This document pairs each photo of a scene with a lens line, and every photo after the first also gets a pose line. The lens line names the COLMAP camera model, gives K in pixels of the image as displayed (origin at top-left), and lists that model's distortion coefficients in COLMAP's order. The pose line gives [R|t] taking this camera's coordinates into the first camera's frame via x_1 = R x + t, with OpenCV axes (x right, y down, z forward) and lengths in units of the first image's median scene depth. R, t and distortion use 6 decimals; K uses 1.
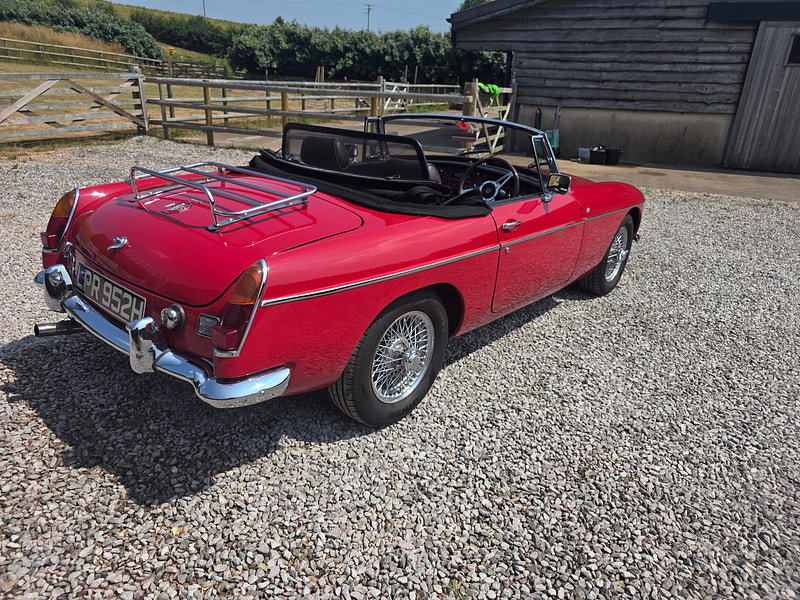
lens RADIAL K [[543.9, 0, 400.2], [0, 543.9, 317.5], [0, 0, 1]] dist [0.039899, -0.034474]
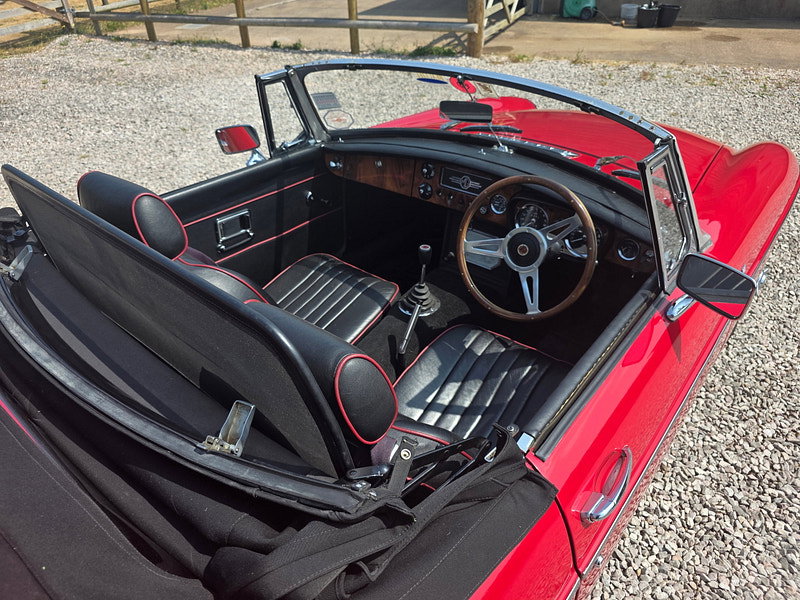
lens RADIAL K [[543.9, 0, 406.9], [0, 543.9, 301.8], [0, 0, 1]] dist [0.039899, -0.034474]
pose [[0.997344, -0.064543, -0.033736, 0.059574], [0.070075, 0.976637, 0.203149, -0.222563], [0.019836, -0.204974, 0.978566, 0.419217]]
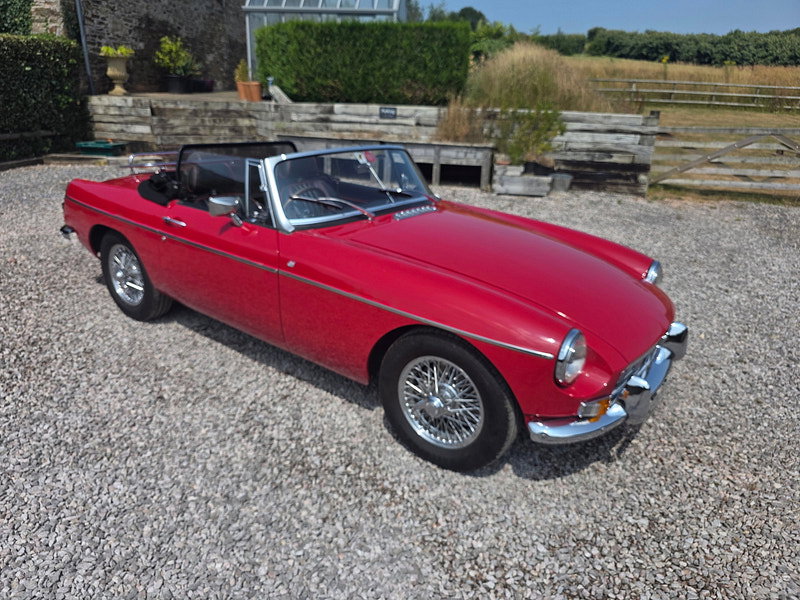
lens RADIAL K [[552.0, 0, 389.9], [0, 552.0, 317.4], [0, 0, 1]] dist [0.025486, -0.022718]
pose [[0.051966, 0.319123, -0.946287, 0.874061], [-0.420762, 0.866352, 0.269060, -0.314562], [0.905681, 0.384180, 0.179296, 0.796181]]
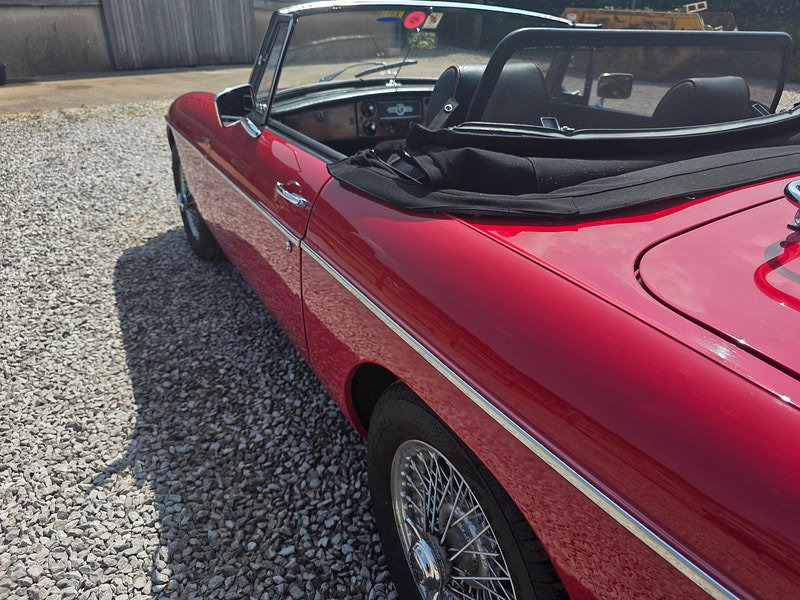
lens RADIAL K [[543.9, 0, 403.4], [0, 543.9, 304.9], [0, 0, 1]] dist [0.039899, -0.034474]
pose [[0.354573, -0.475101, 0.805330, -0.413235], [0.357774, 0.864682, 0.352593, -0.249005], [-0.863872, 0.163107, 0.476572, 0.641243]]
